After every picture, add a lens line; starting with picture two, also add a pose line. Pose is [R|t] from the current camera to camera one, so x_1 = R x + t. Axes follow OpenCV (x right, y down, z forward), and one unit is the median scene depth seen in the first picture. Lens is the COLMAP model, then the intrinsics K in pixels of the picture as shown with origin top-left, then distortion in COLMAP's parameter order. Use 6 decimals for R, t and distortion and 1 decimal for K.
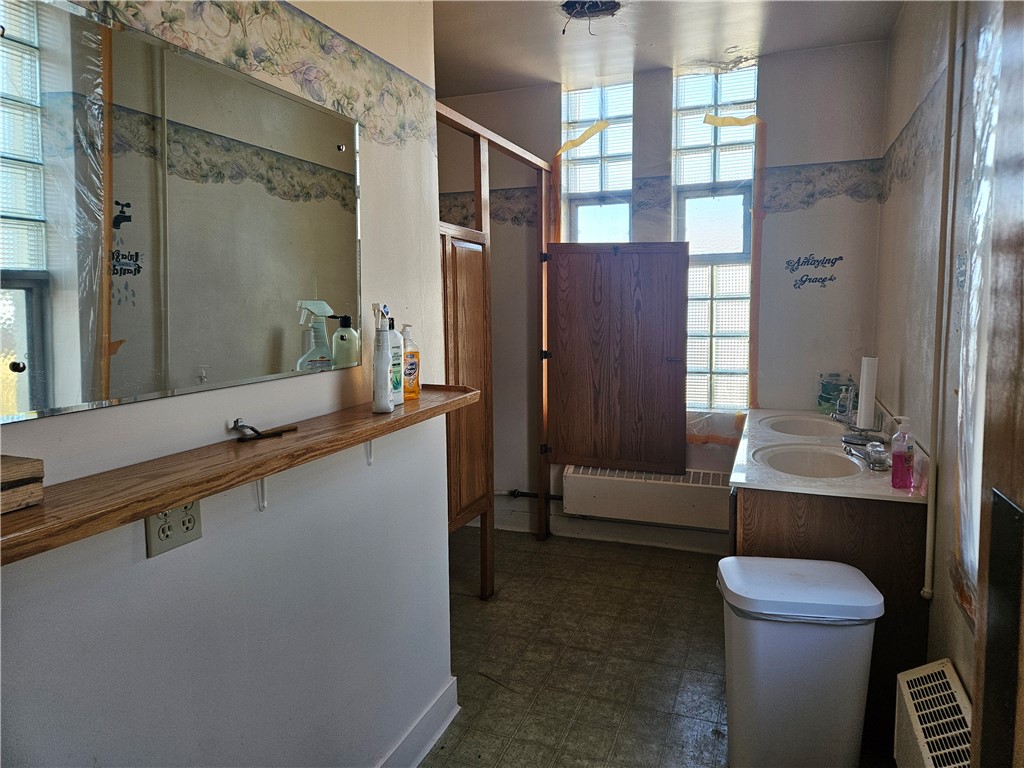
lens RADIAL K [[689.3, 0, 513.3], [0, 689.3, 384.1], [0, 0, 1]] dist [0.011772, -0.003869]
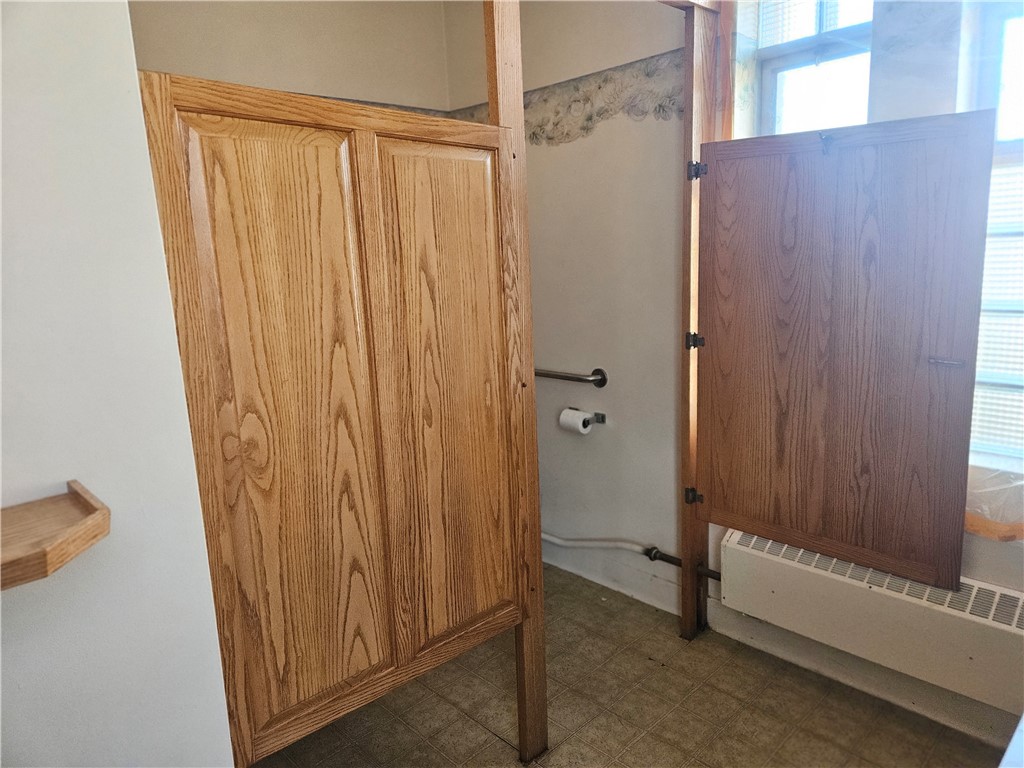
lens RADIAL K [[689.3, 0, 510.3], [0, 689.3, 380.6], [0, 0, 1]] dist [0.011772, -0.003869]
pose [[0.897268, 0.048705, -0.438791, 0.165007], [-0.010295, 0.995934, 0.089495, -0.059849], [0.441366, -0.075784, 0.894121, 0.406129]]
